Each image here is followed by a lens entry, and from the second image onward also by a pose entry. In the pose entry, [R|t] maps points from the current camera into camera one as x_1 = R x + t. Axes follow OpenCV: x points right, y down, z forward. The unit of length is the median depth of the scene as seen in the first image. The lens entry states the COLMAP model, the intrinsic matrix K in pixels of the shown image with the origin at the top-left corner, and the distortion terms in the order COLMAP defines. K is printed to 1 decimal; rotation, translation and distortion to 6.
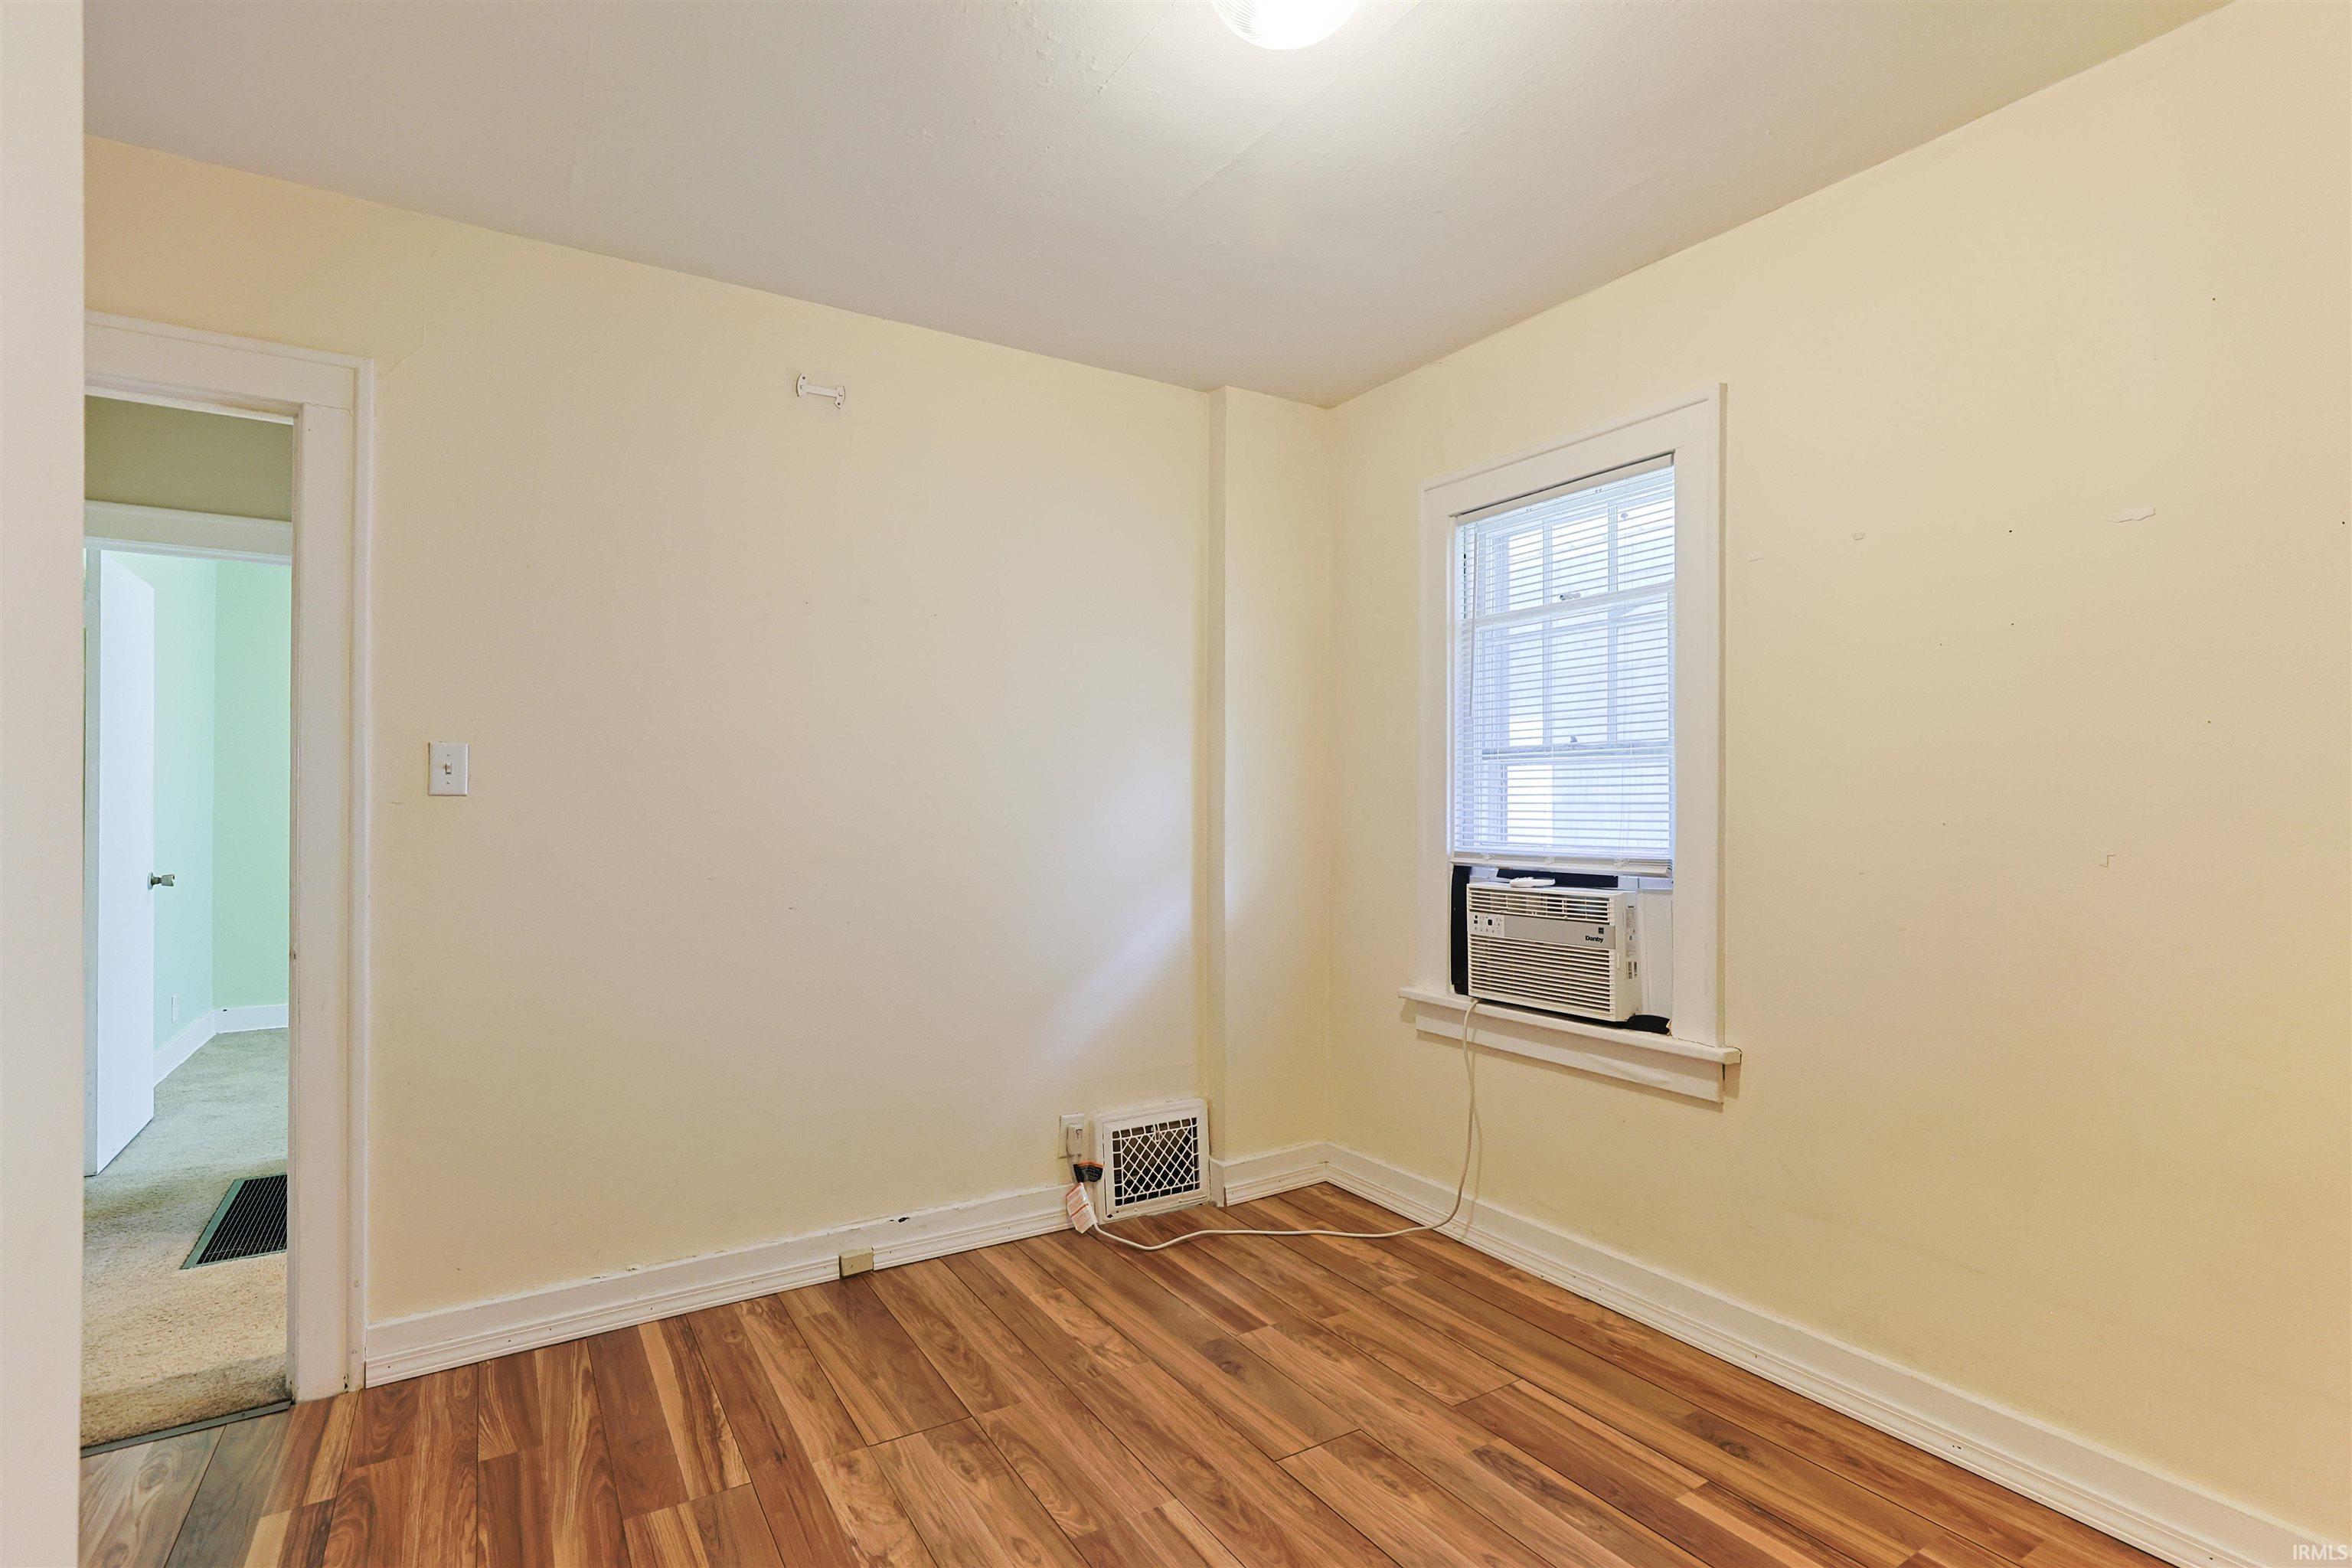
lens RADIAL K [[1130.1, 0, 1179.2], [0, 1130.1, 807.4], [0, 0, 1]] dist [-0.021191, 0.012928]
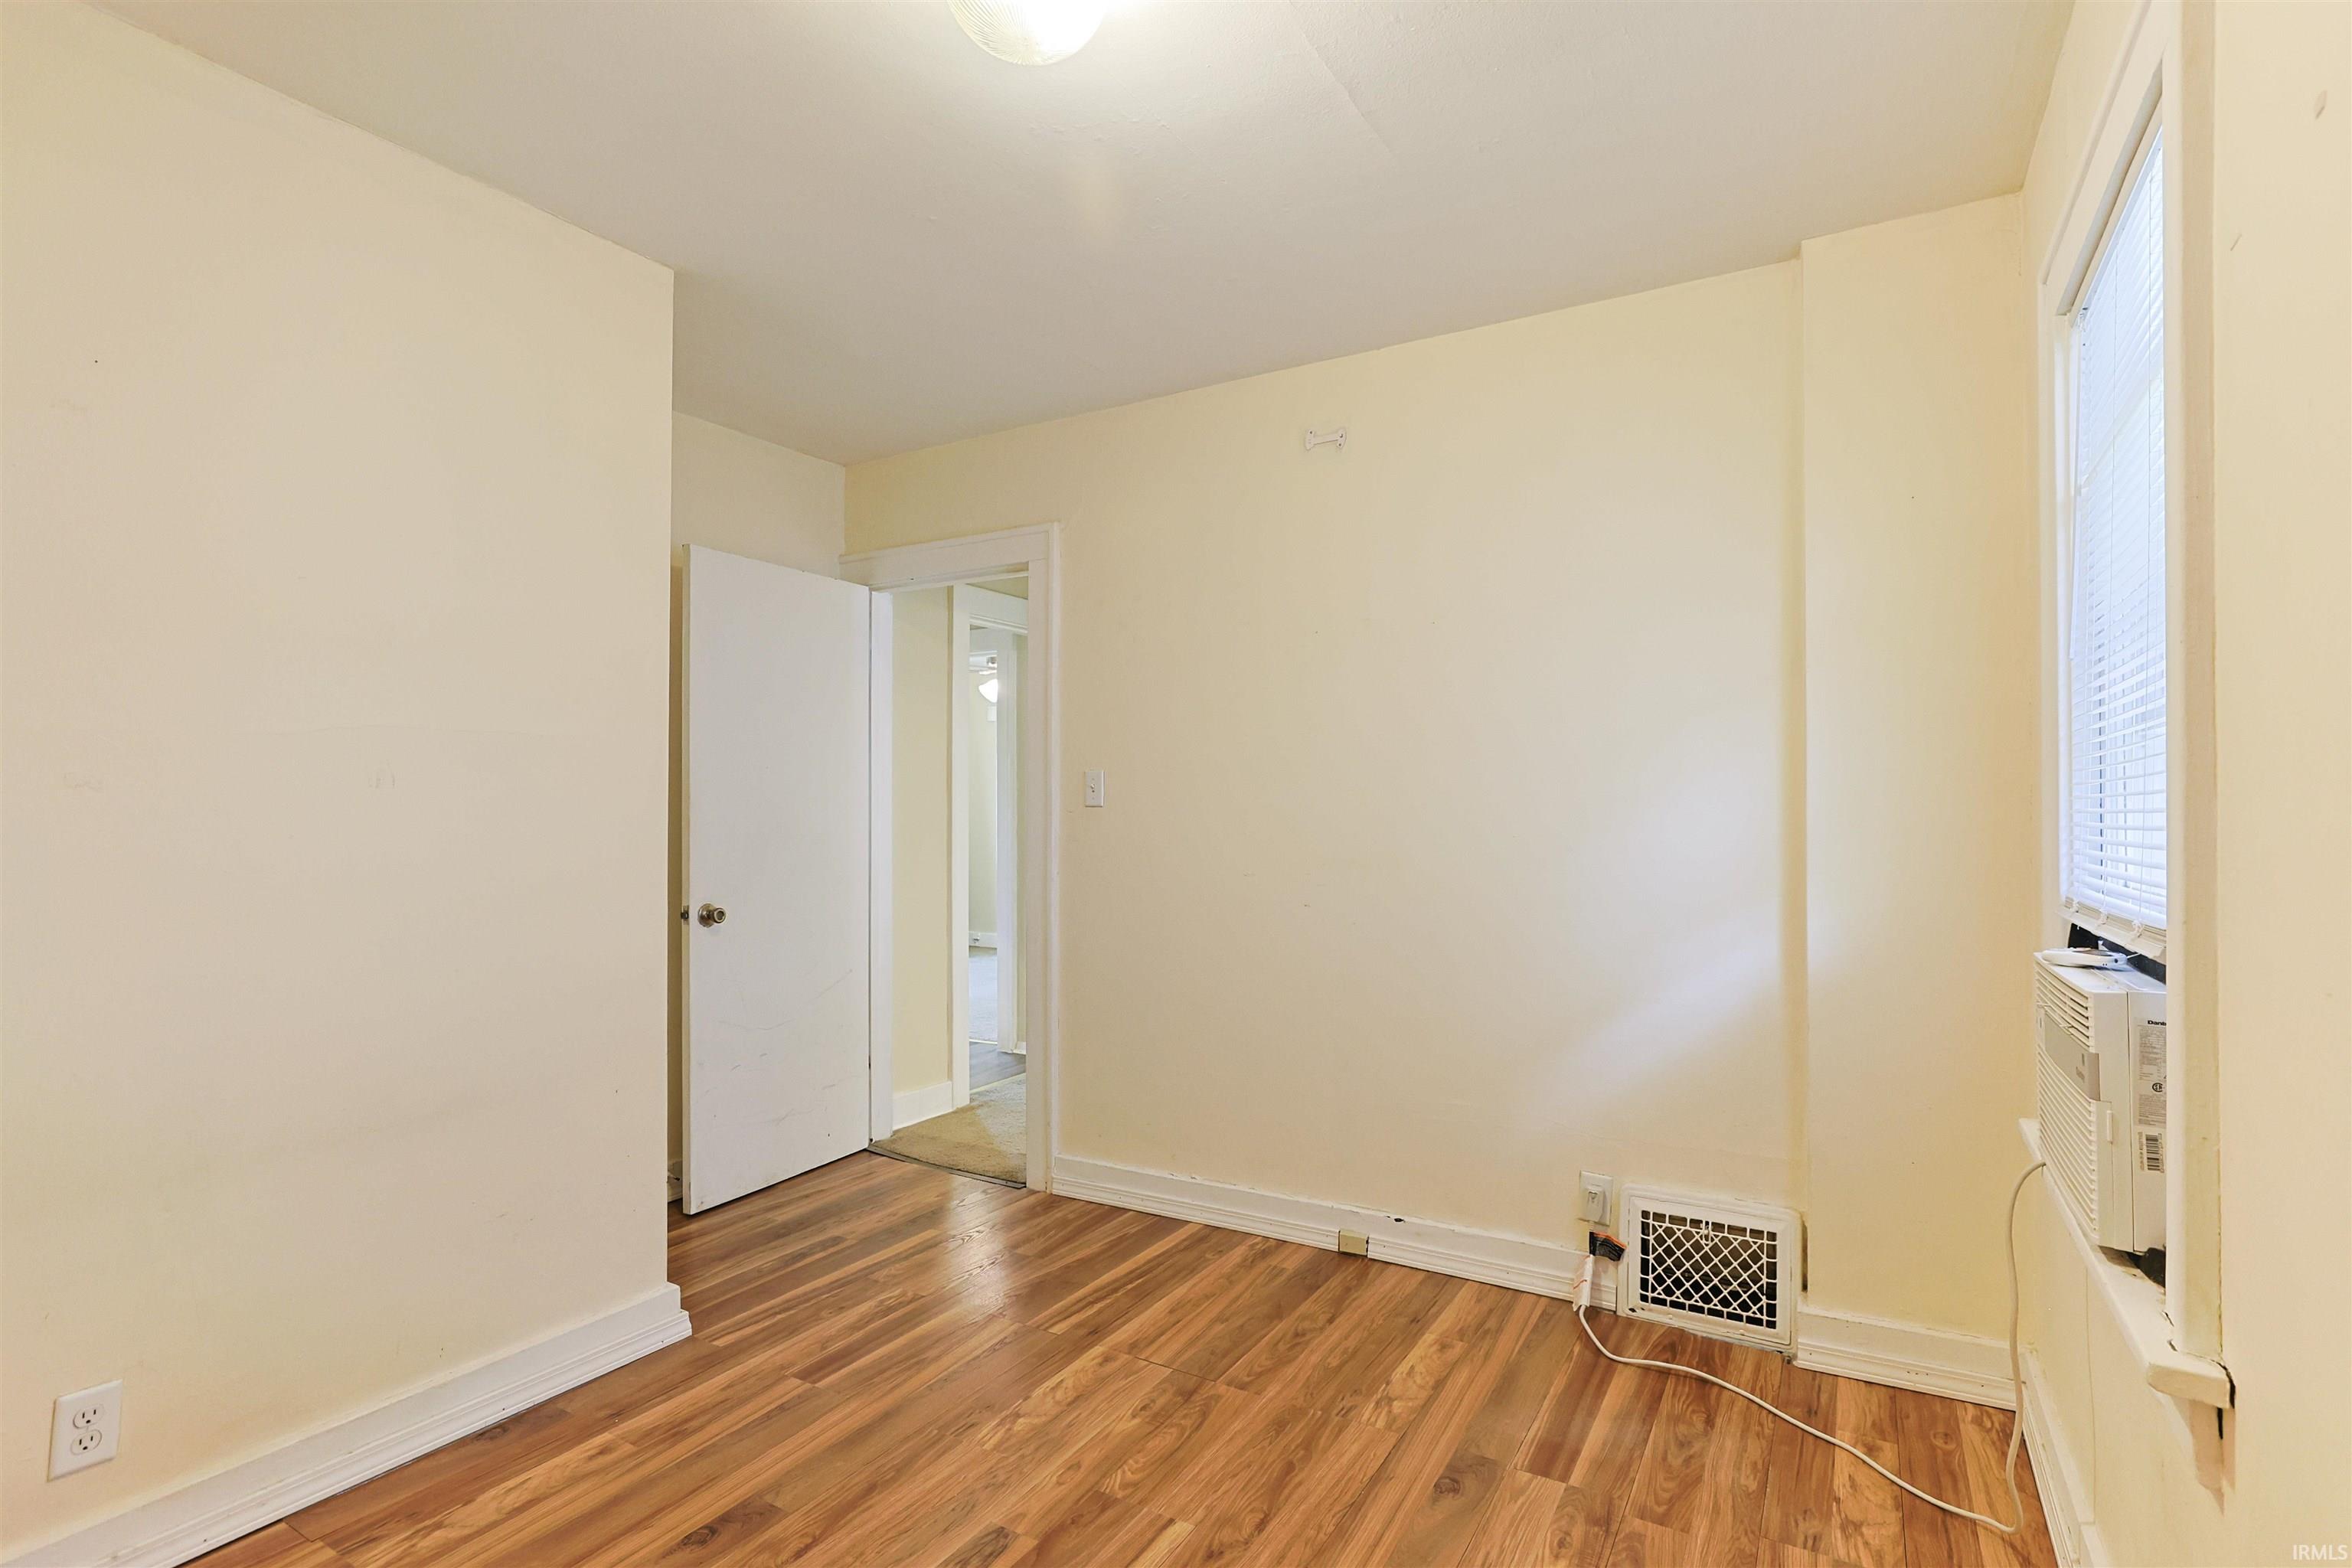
lens RADIAL K [[1113.0, 0, 1176.4], [0, 1113.0, 792.8], [0, 0, 1]] dist [-0.020364, 0.011510]
pose [[0.460461, -0.016893, -0.887519, 0.573171], [-0.006842, 0.999722, -0.022579, 0.004745], [0.887654, 0.016469, 0.460217, 0.364973]]
